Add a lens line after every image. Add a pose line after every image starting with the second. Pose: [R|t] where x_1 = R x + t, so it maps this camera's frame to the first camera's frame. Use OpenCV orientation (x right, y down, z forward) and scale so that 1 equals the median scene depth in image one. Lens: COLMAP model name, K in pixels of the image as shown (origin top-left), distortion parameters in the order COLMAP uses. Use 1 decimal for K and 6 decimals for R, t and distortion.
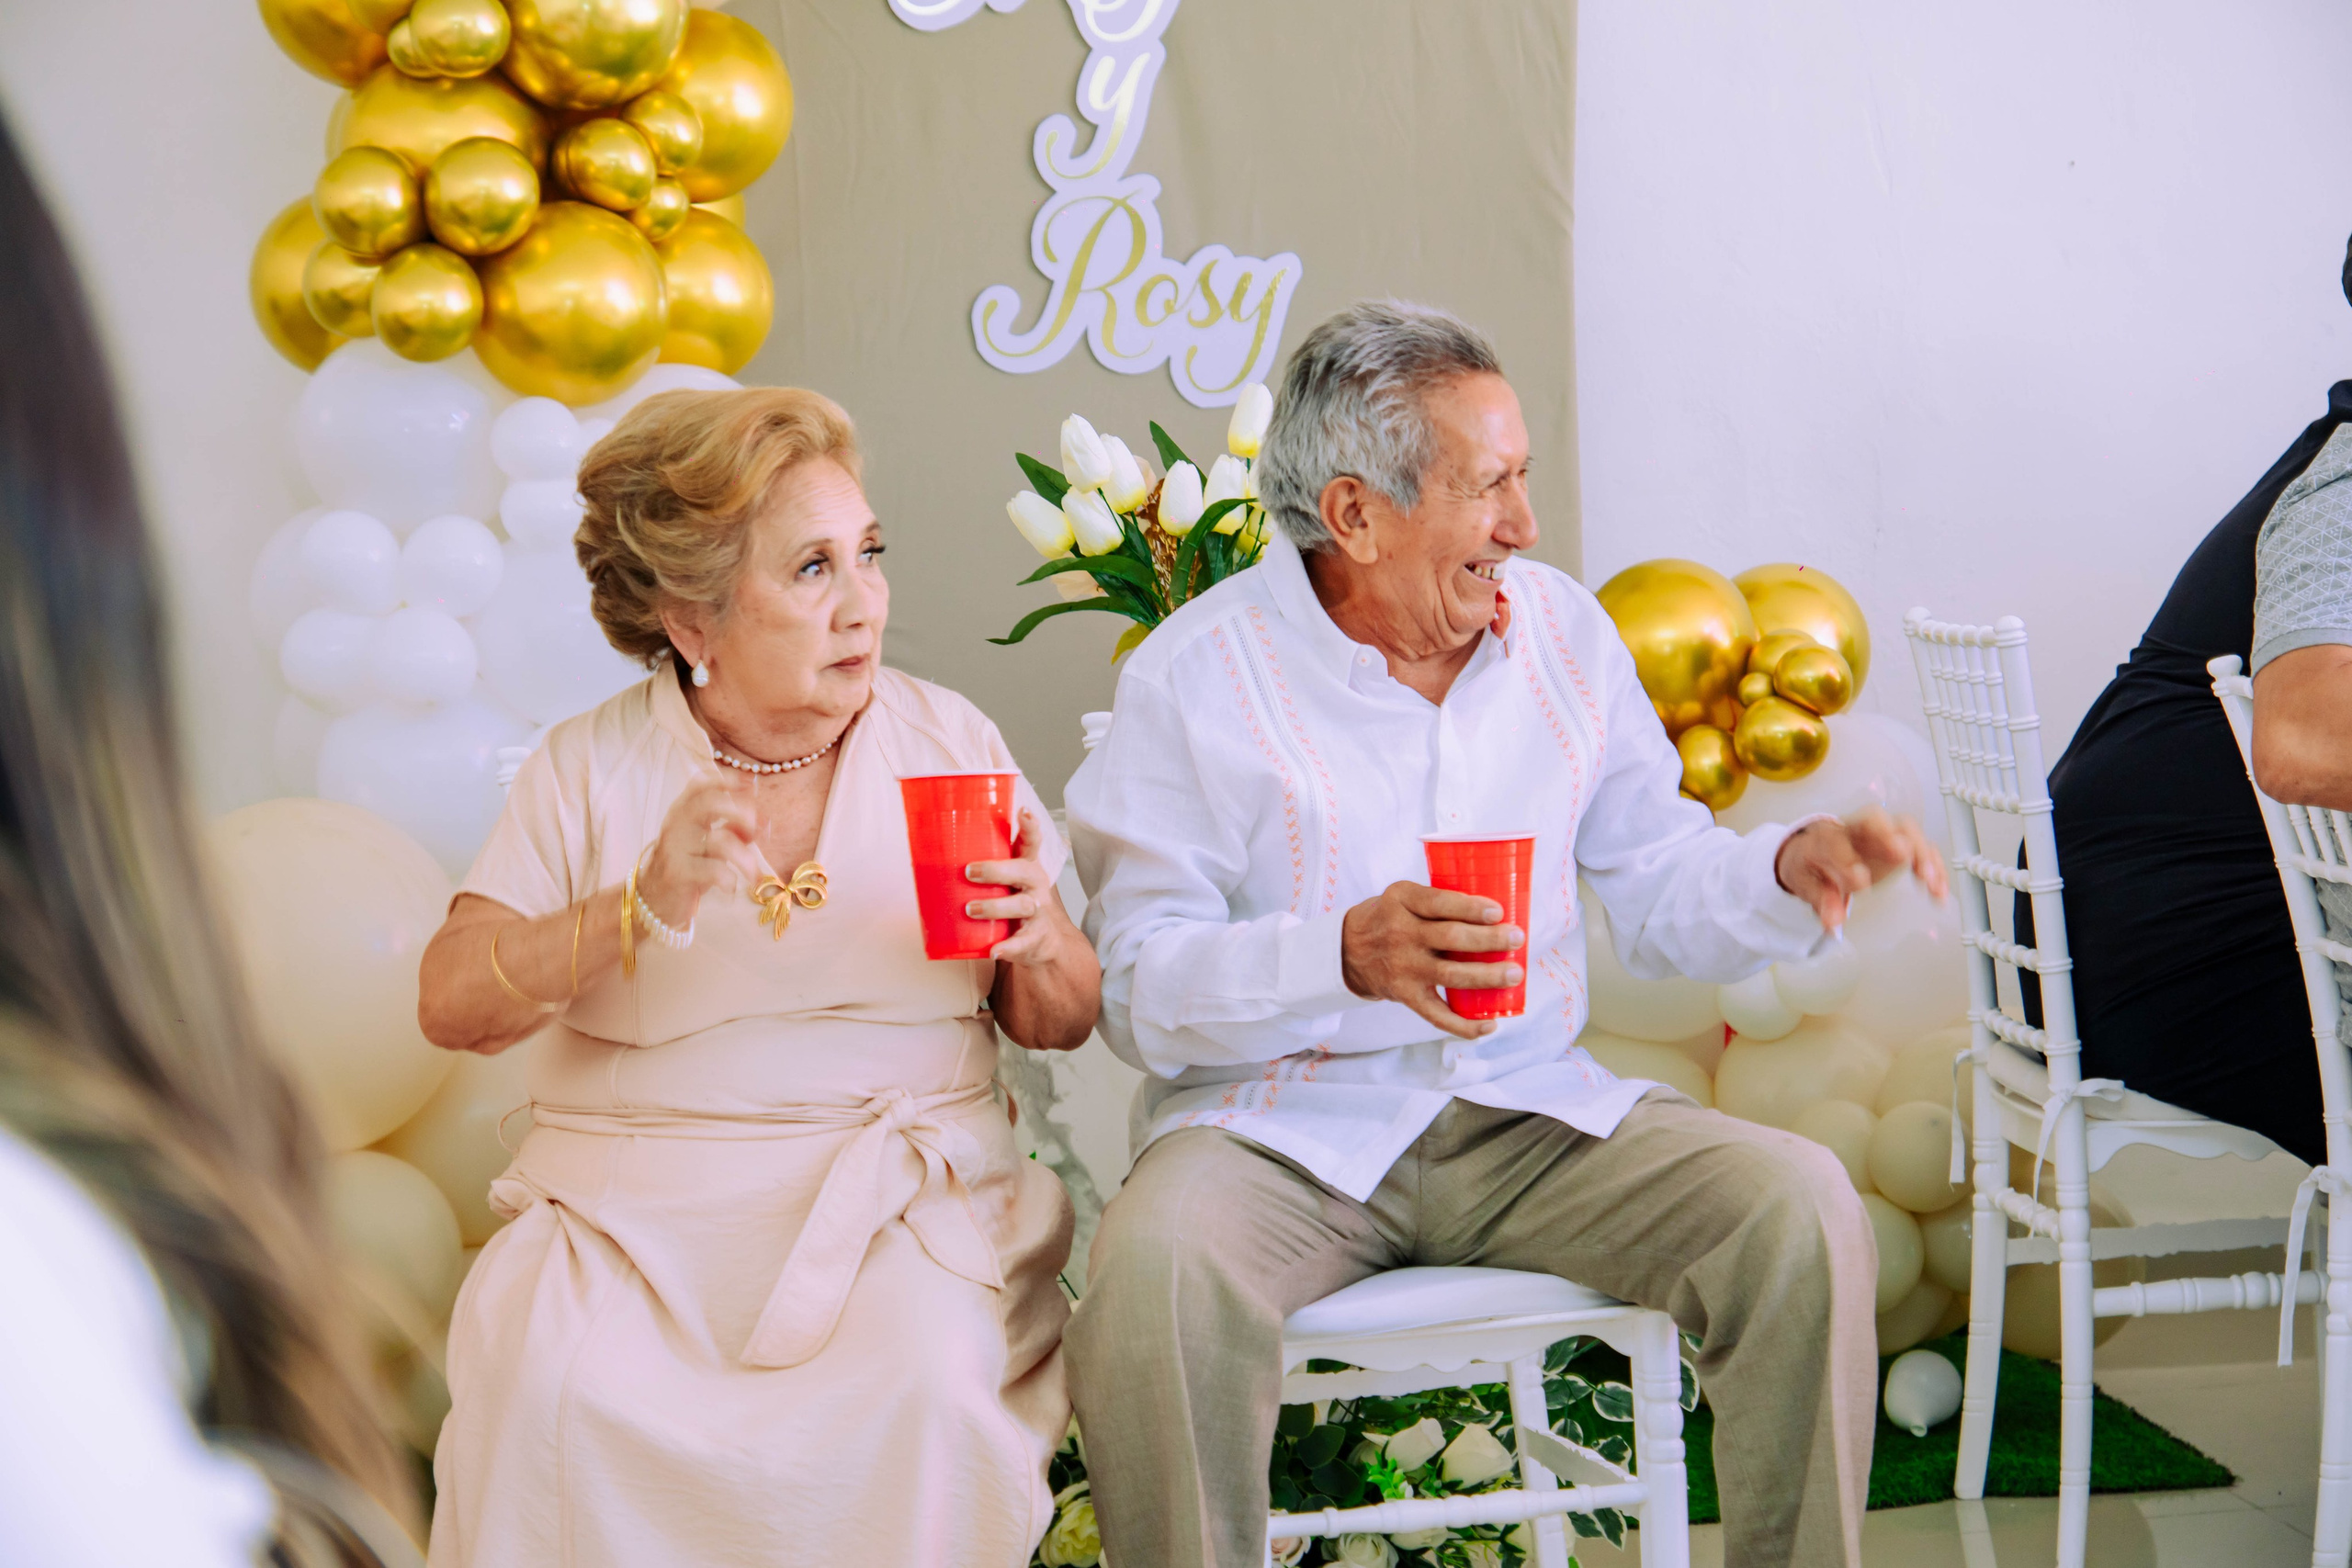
lens RADIAL K [[4902.8, 0, 1176.0], [0, 4902.8, 784.0], [0, 0, 1]] dist [0.001528, 0.158983]
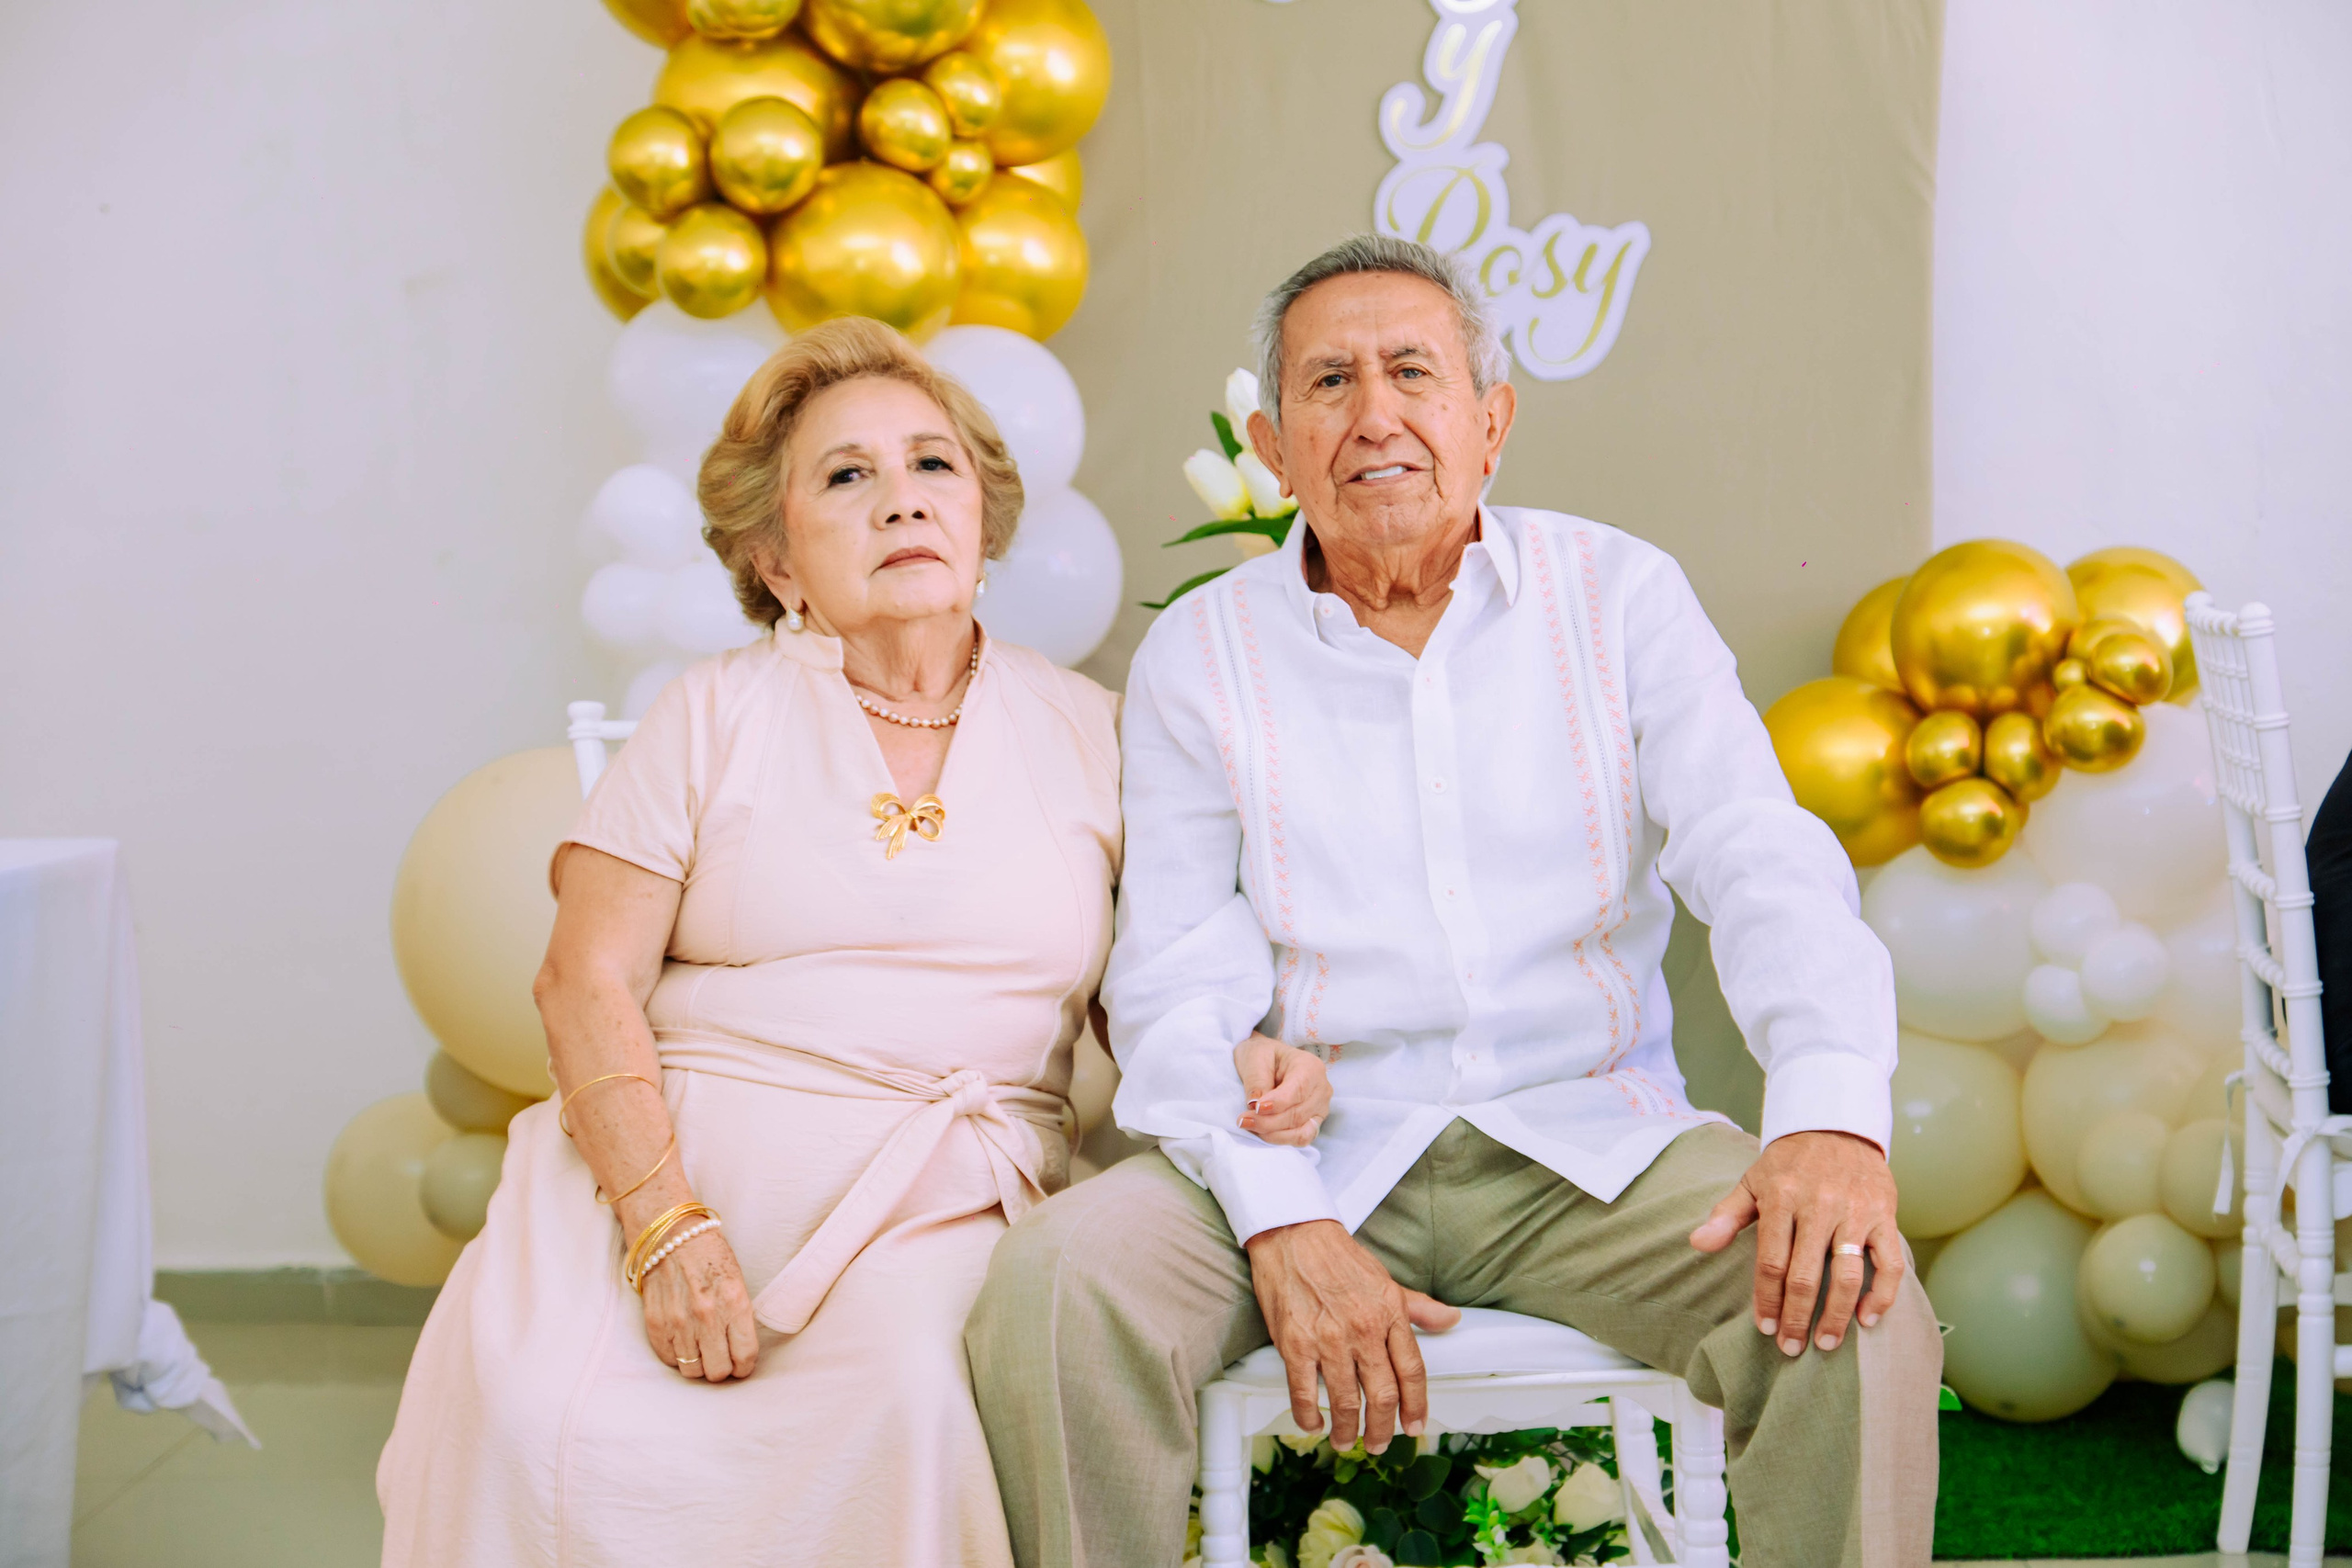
lens RADIAL K [[4029.7, 0, 1165.0], [0, 4029.7, 770.2], [0, 0, 1]] dist [0.010910, -0.177466]
pose [[0.977027, 0.030650, -0.210900, 0.118606], [-0.028760, 0.999514, 0.012021, -0.005804], [0.211166, -0.005679, 0.977434, 0.208199]]
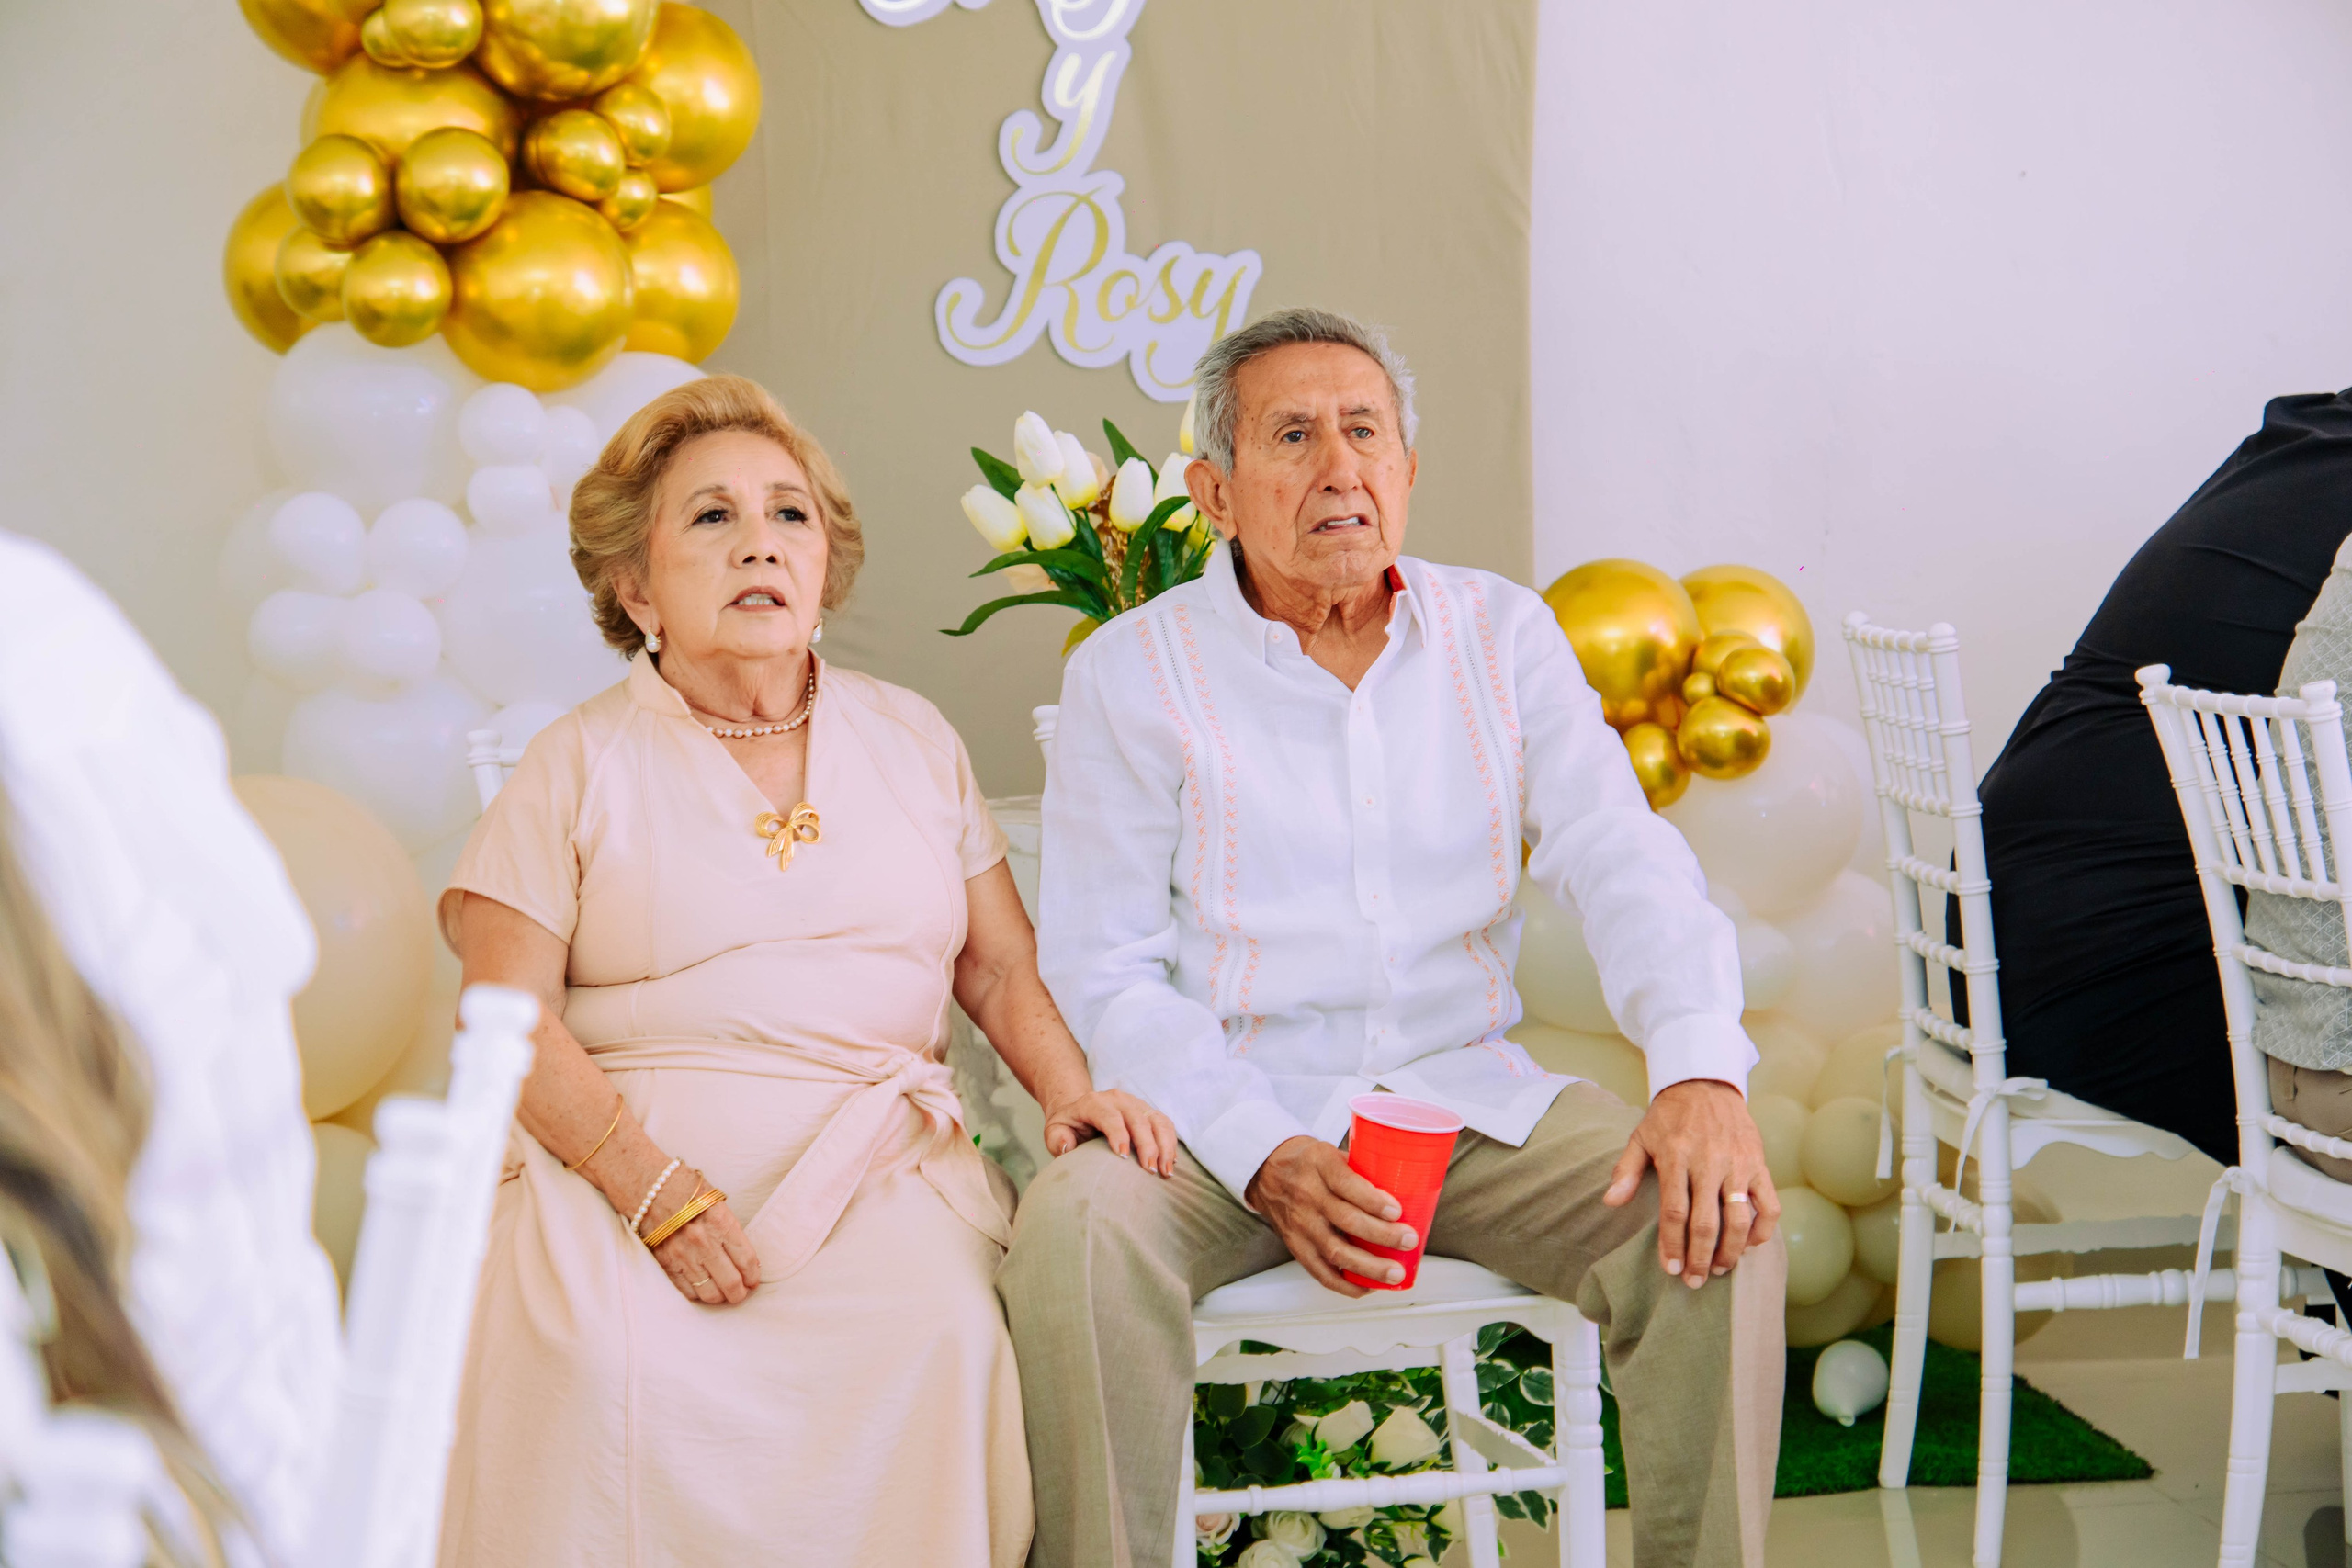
lens RADIAL K [[4902.8, 0, 1176.0], [0, 4902.8, 784.0], [0, 0, 1]] dist [0.001528, 0.158983]
pose [[0.999878, 0.015242, 0.003368, 0.006968], [-0.015257, 0.999873, 0.004565, -0.002705], [-0.003298, -0.004616, 0.999984, -0.017519]]
